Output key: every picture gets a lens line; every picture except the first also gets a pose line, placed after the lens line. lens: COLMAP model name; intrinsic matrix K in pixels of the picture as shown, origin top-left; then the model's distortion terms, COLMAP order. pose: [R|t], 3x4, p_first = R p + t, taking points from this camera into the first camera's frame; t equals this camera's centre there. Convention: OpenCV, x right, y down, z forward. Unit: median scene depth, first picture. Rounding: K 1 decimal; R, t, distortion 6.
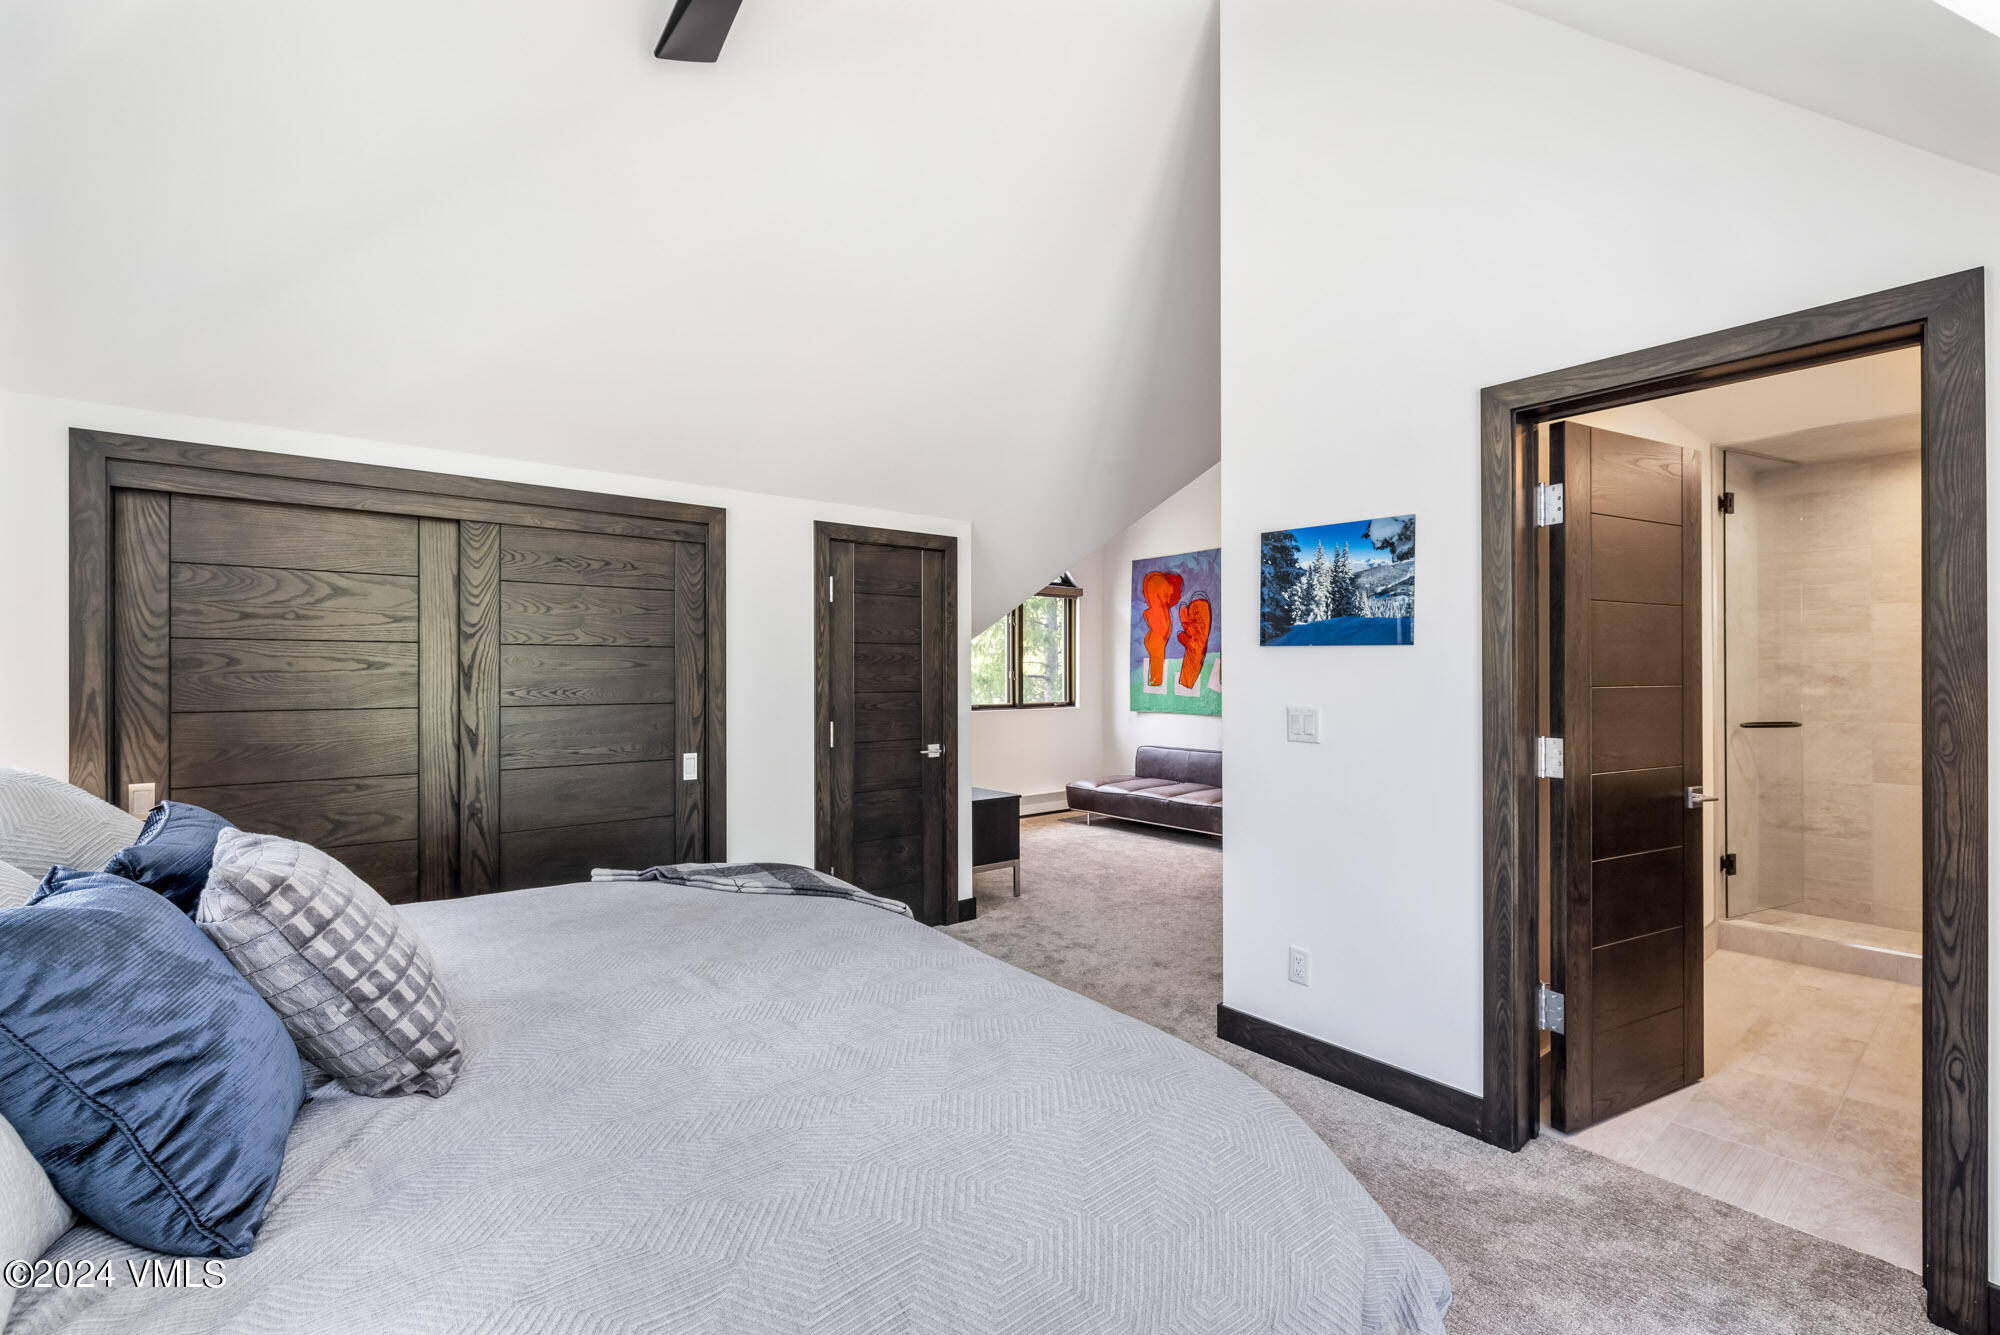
lens RADIAL K [[857.3, 0, 989.2], [0, 857.3, 671.1], [0, 0, 1]] dist [0.002360, -0.000100]
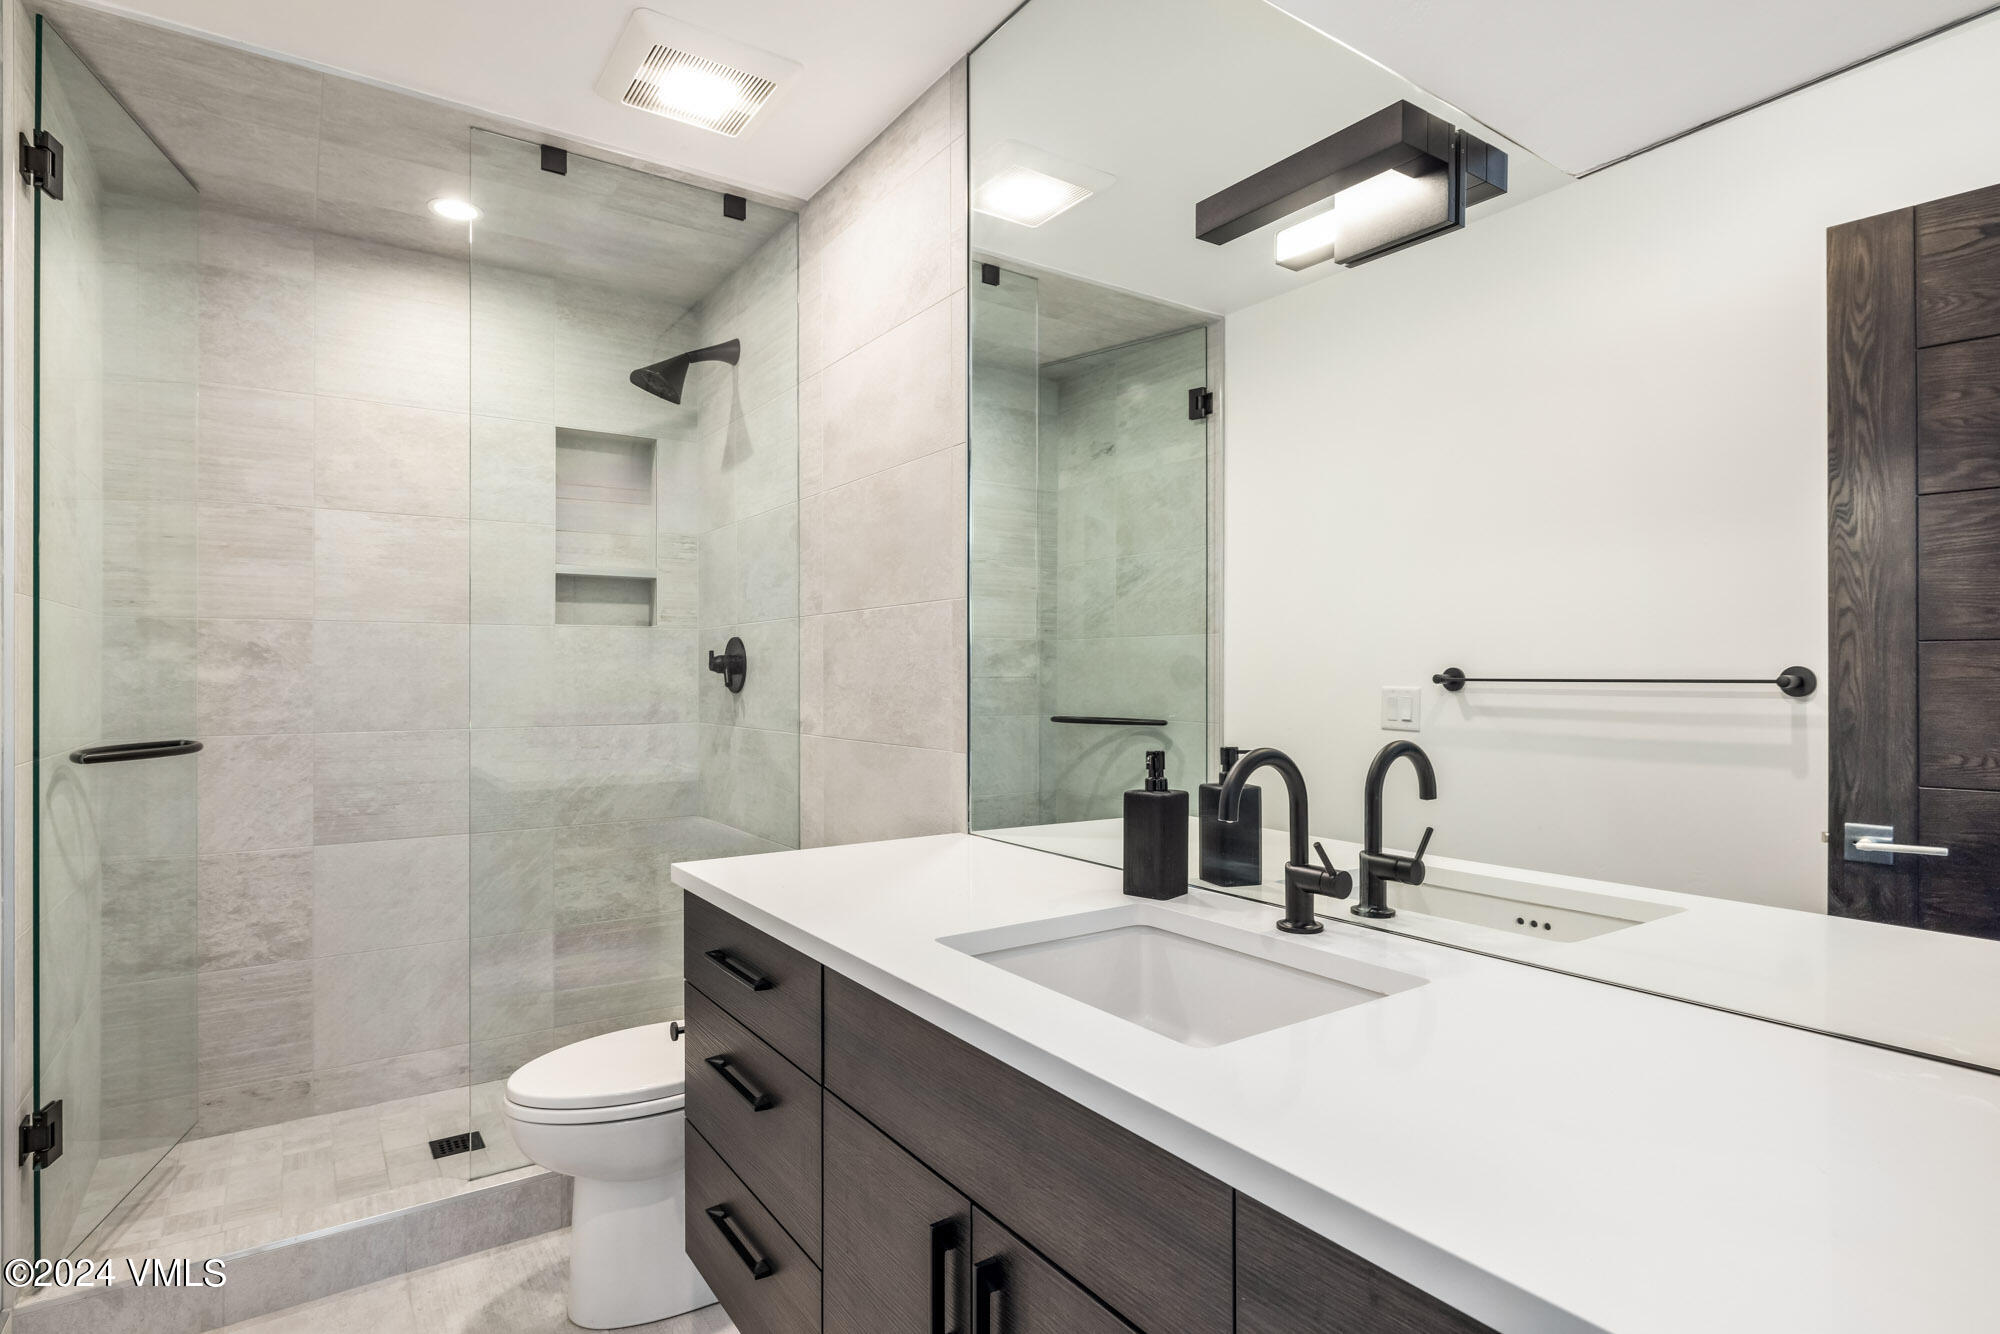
lens RADIAL K [[1012.1, 0, 991.6], [0, 1012.1, 673.2], [0, 0, 1]] dist [-0.006621, -0.000241]
pose [[0.082108, 0.007534, 0.996595, 0.431945], [0.001549, 0.999969, -0.007687, 0.027986], [-0.996622, 0.002175, 0.082094, 0.520432]]
